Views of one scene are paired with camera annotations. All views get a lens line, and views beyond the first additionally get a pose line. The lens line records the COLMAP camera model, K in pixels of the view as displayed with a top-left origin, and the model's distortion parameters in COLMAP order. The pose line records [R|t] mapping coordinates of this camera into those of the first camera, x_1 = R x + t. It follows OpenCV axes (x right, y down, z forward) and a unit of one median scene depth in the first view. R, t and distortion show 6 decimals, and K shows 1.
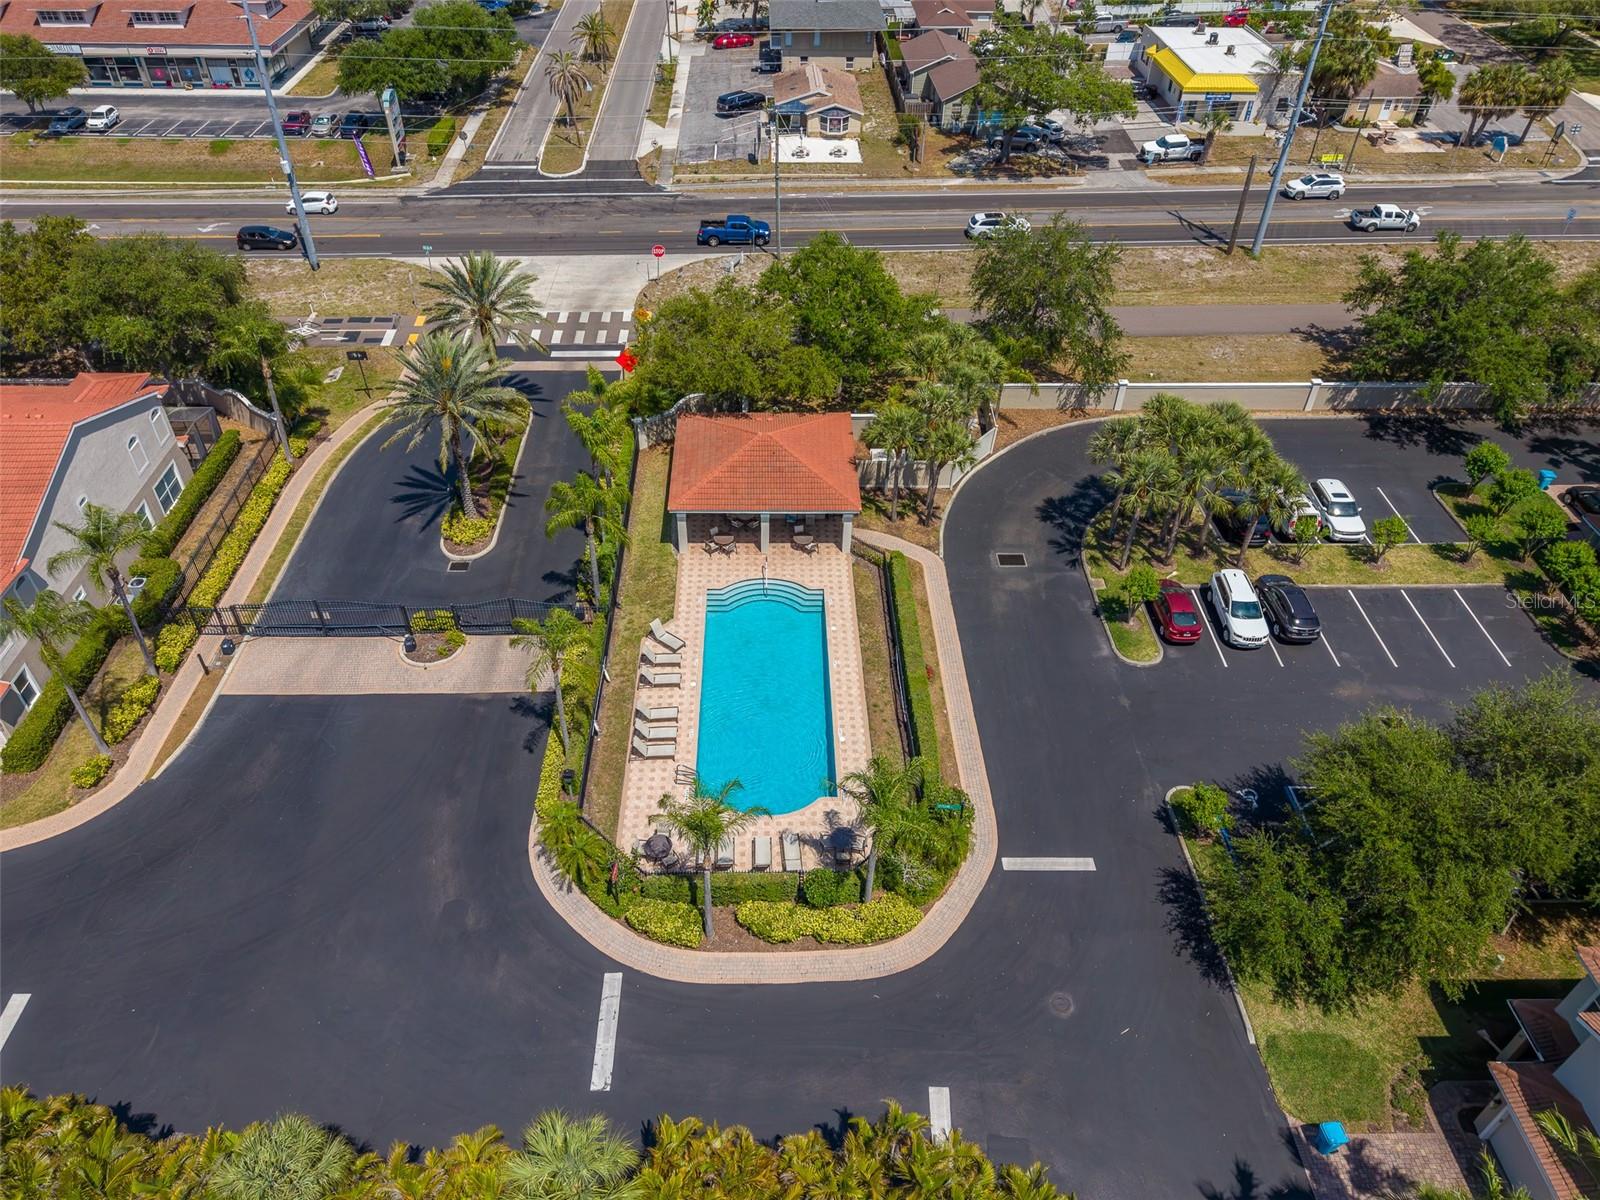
lens RADIAL K [[1099.1, 0, 793.5], [0, 1099.1, 601.8], [0, 0, 1]] dist [0.027124, -0.022698]
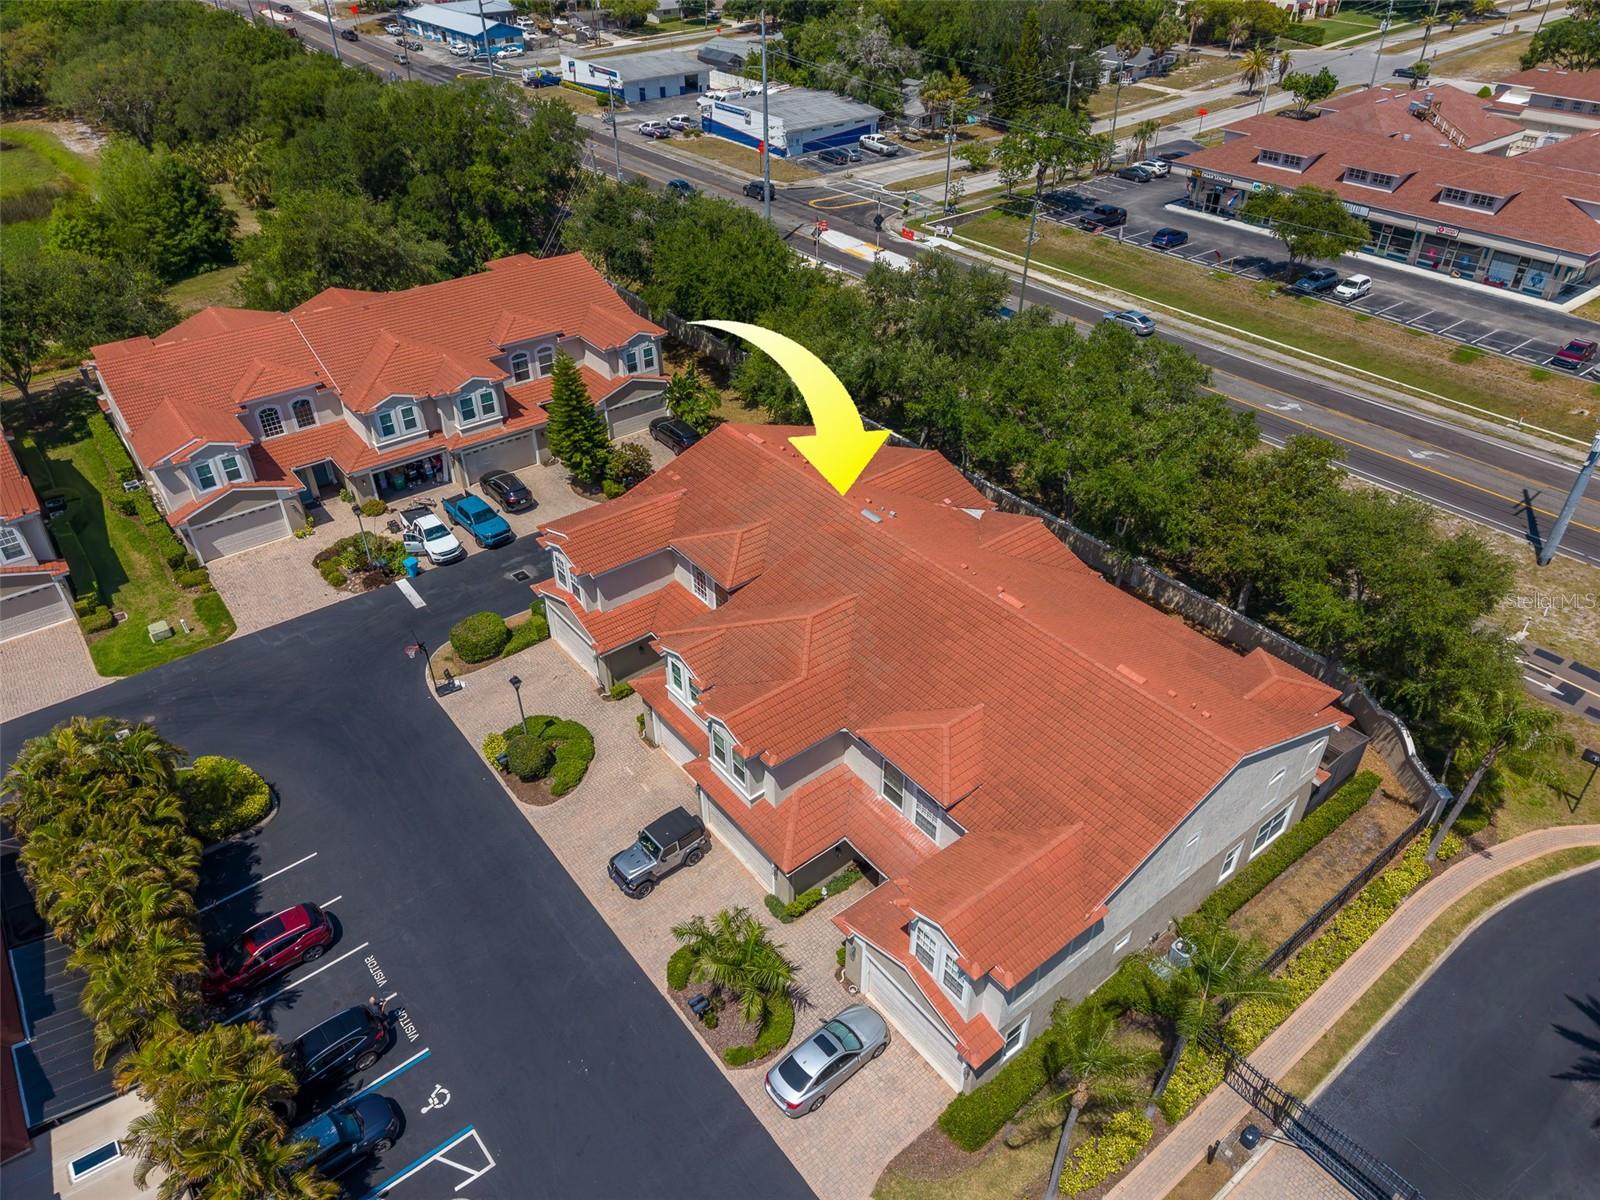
lens RADIAL K [[1066.4, 0, 798.4], [0, 1066.4, 605.6], [0, 0, 1]] dist [0.025570, -0.022758]
pose [[0.597775, 0.454572, -0.660324, -0.206924], [-0.509688, 0.851286, 0.124623, -0.094742], [0.618775, 0.262063, 0.740568, 0.131955]]
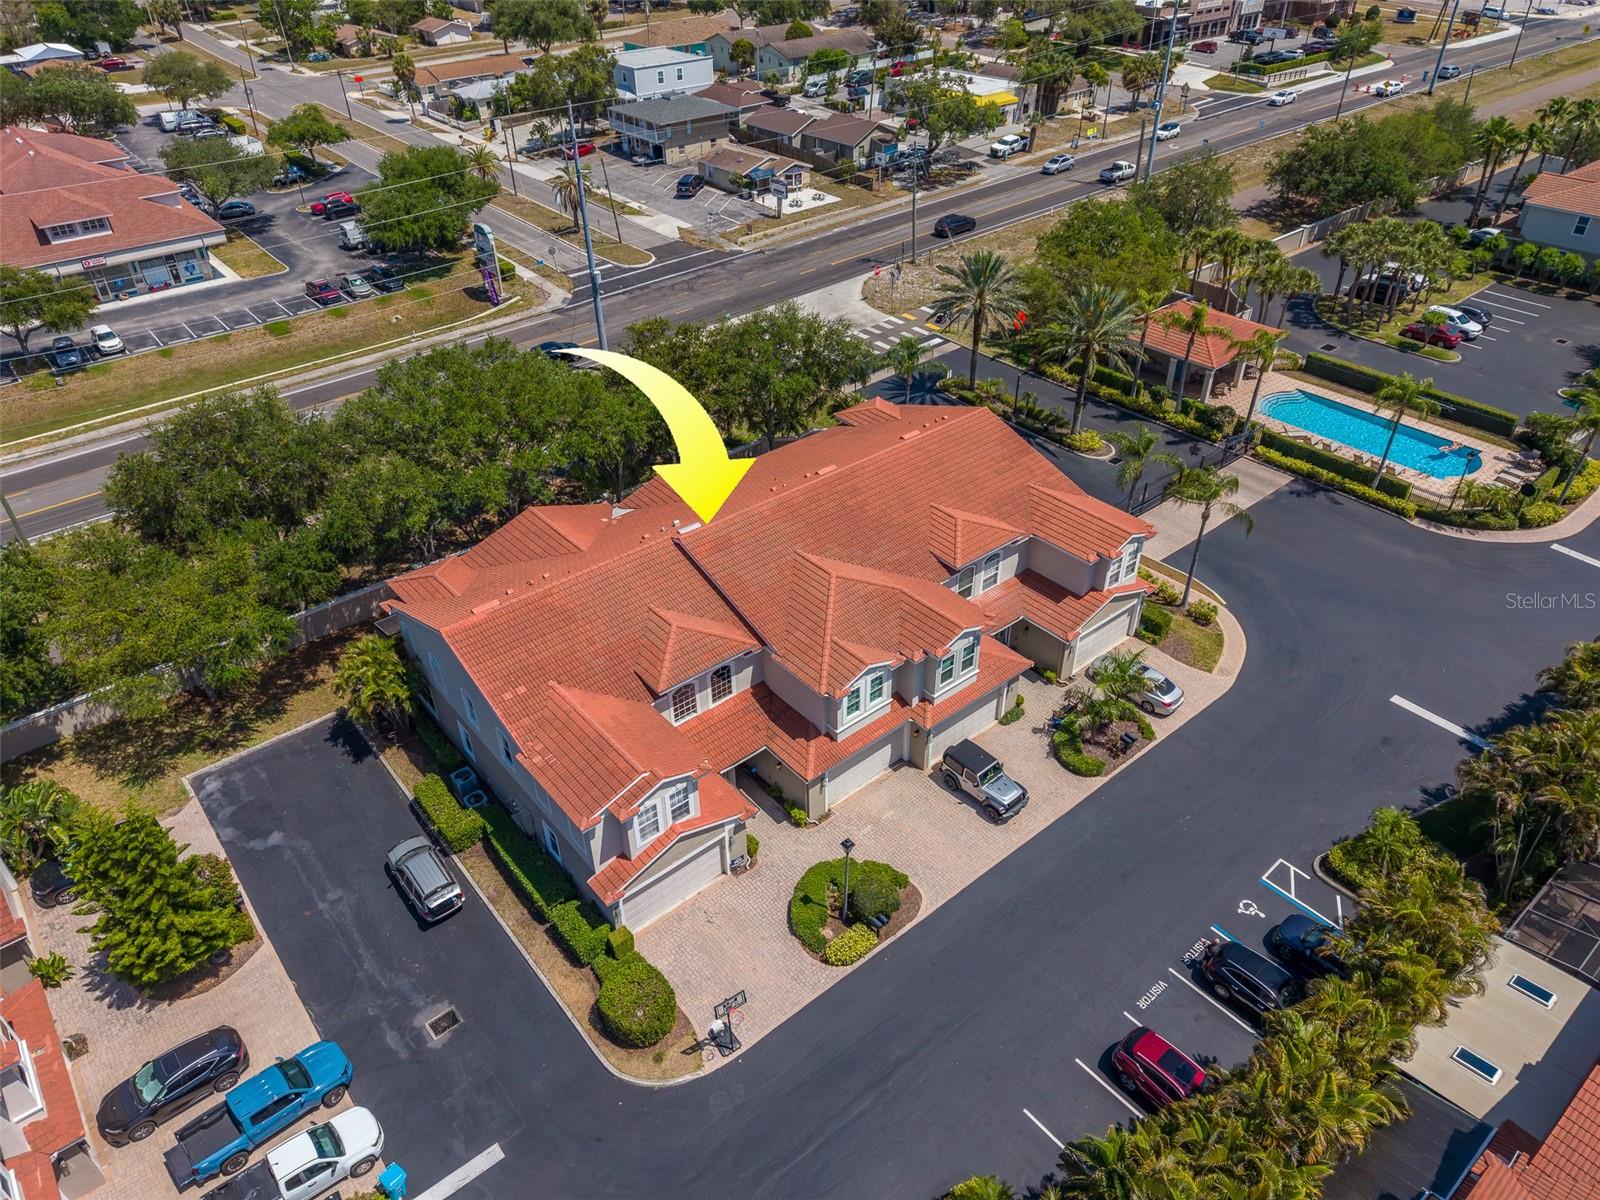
lens RADIAL K [[1066.4, 0, 798.4], [0, 1066.4, 605.6], [0, 0, 1]] dist [0.025570, -0.022758]
pose [[0.783475, -0.385468, 0.487423, -0.758554], [0.423483, 0.905221, 0.035175, -0.047595], [-0.454785, 0.178857, 0.872457, 0.051138]]
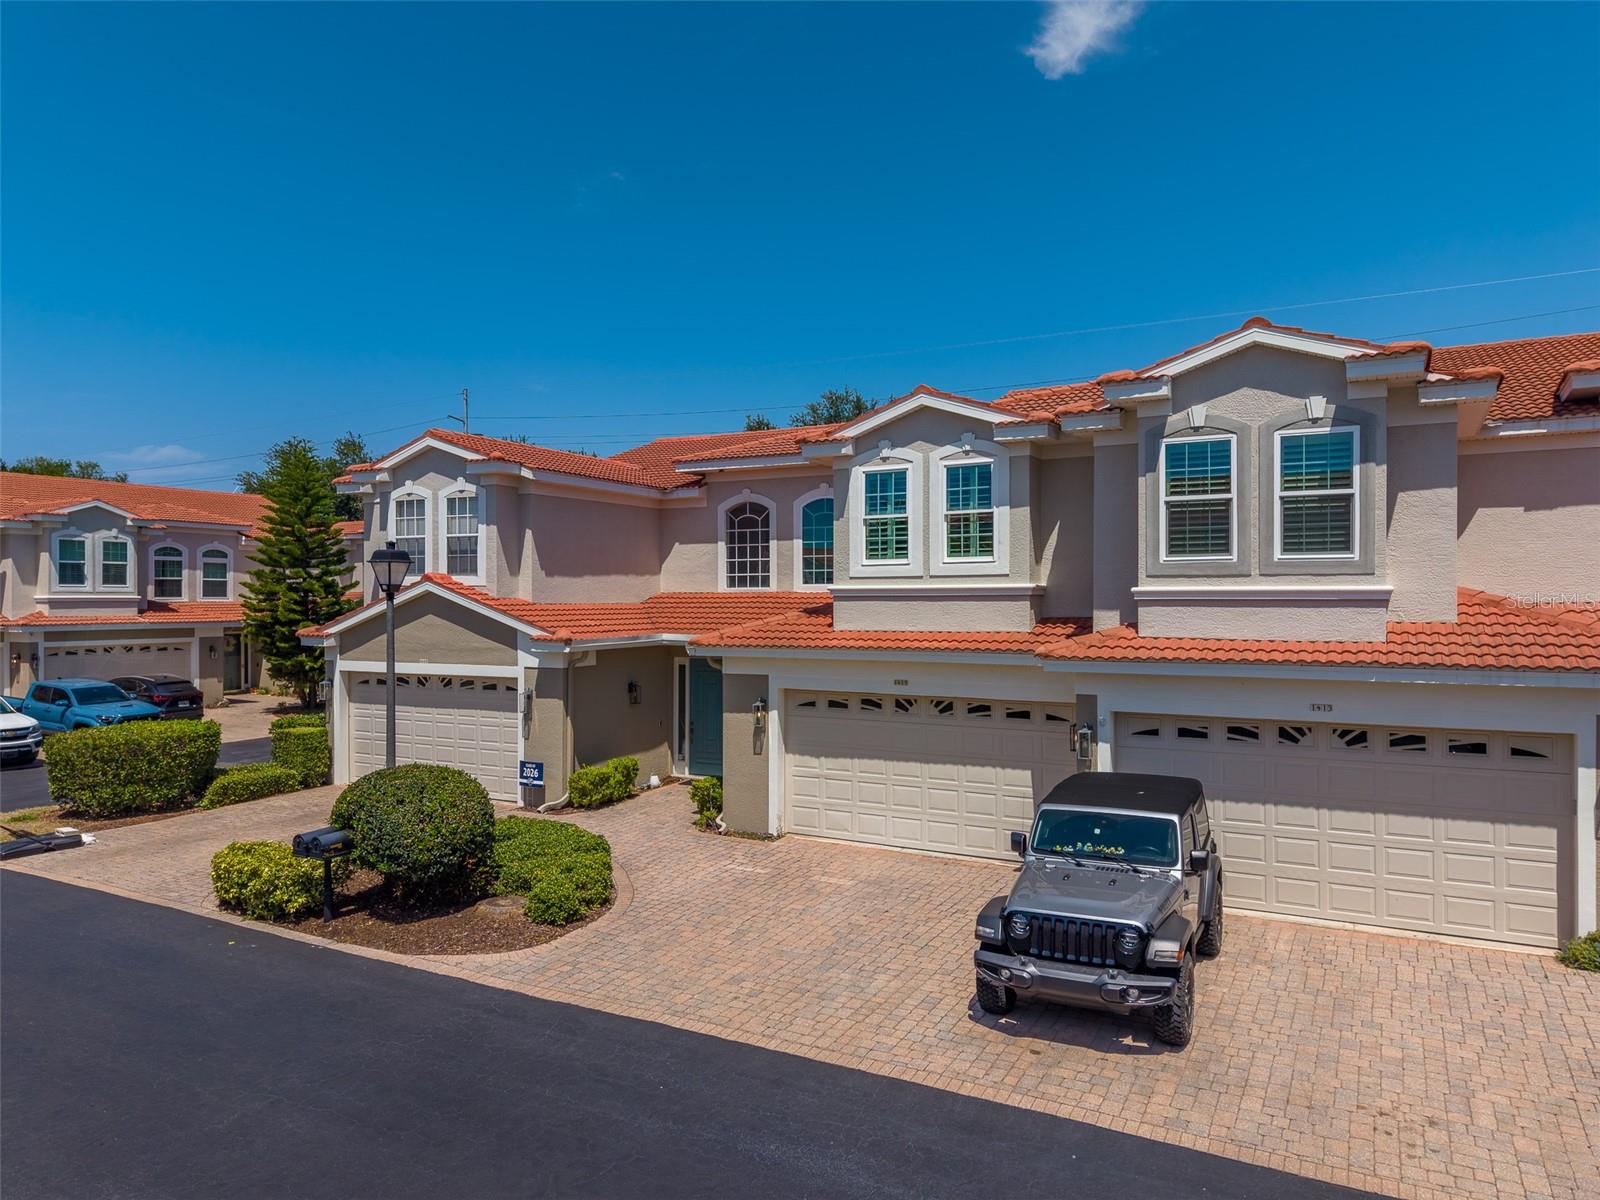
lens RADIAL K [[1066.4, 0, 798.4], [0, 1066.4, 605.6], [0, 0, 1]] dist [0.025570, -0.022758]
pose [[0.868333, -0.013930, -0.495787, -0.459607], [-0.311703, 0.762211, -0.567340, 0.127574], [0.385797, 0.647178, 0.657511, 0.343827]]
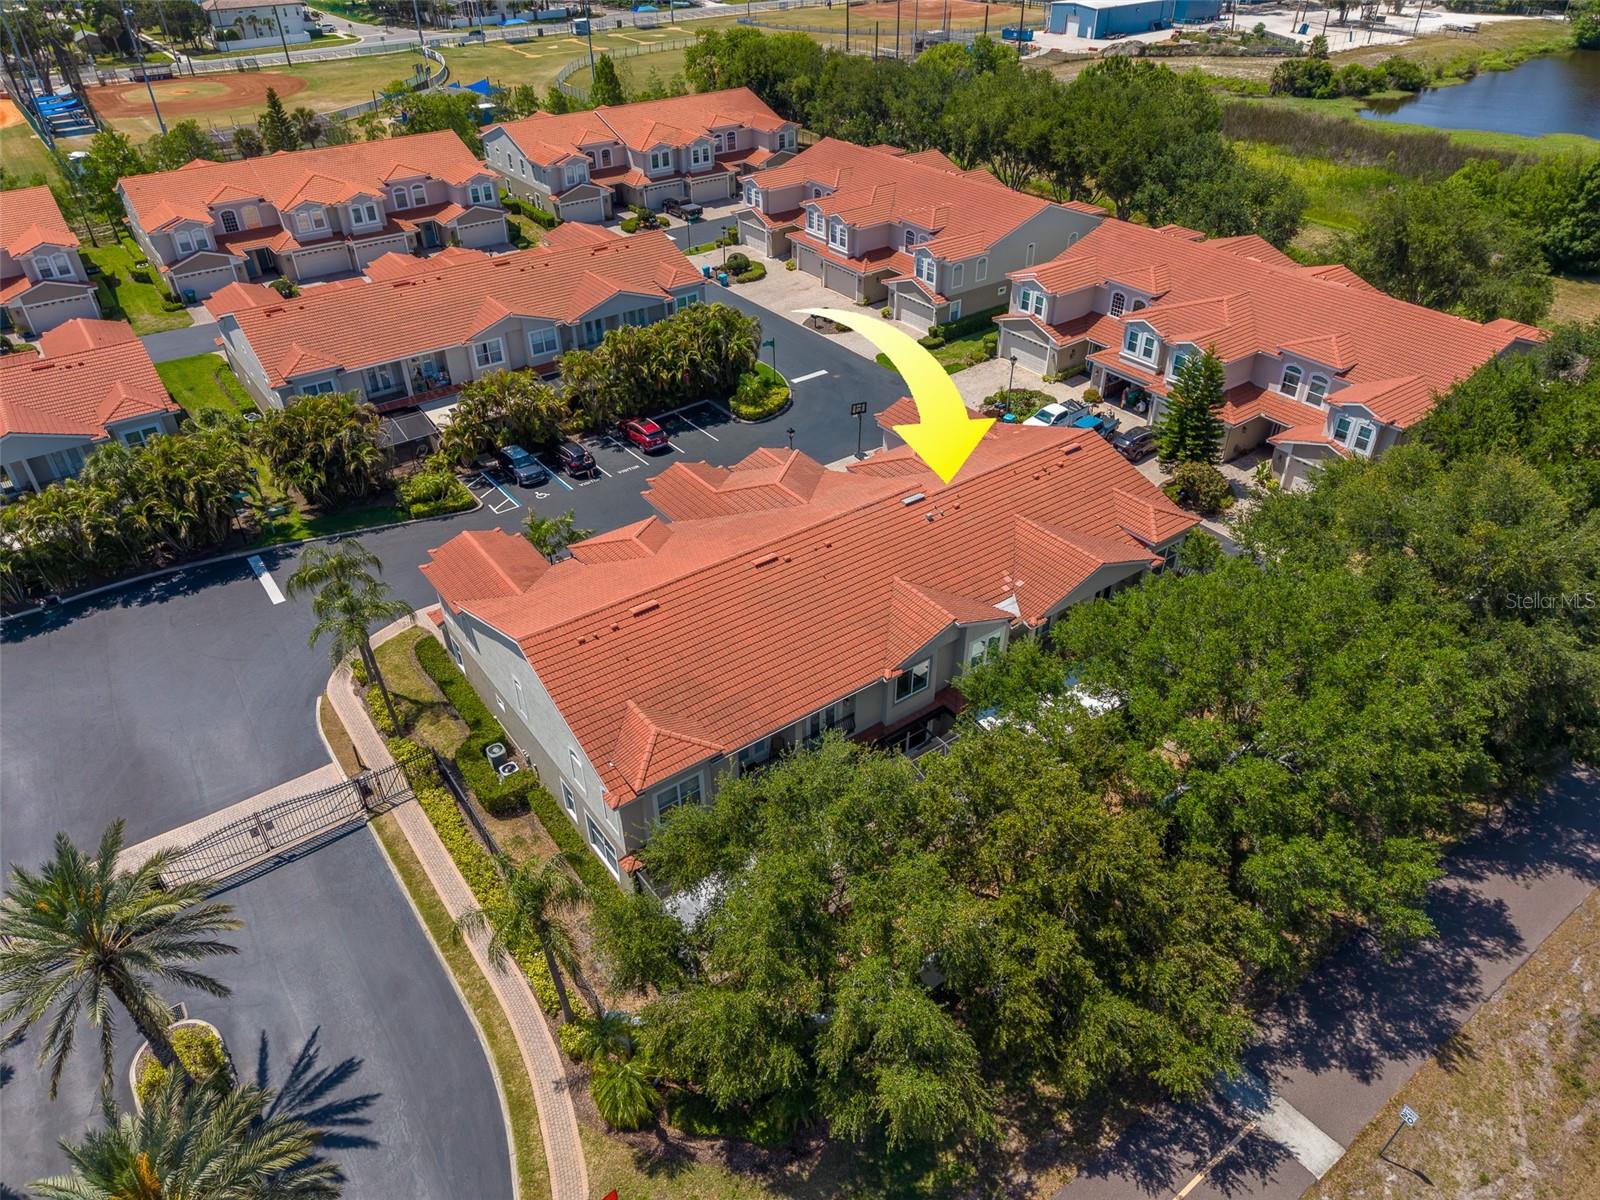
lens RADIAL K [[1066.4, 0, 798.4], [0, 1066.4, 605.6], [0, 0, 1]] dist [0.025570, -0.022758]
pose [[-0.821354, 0.326391, -0.467810, -0.233321], [-0.374368, 0.310329, 0.873810, -0.498588], [0.430379, 0.892841, -0.132700, 0.604552]]
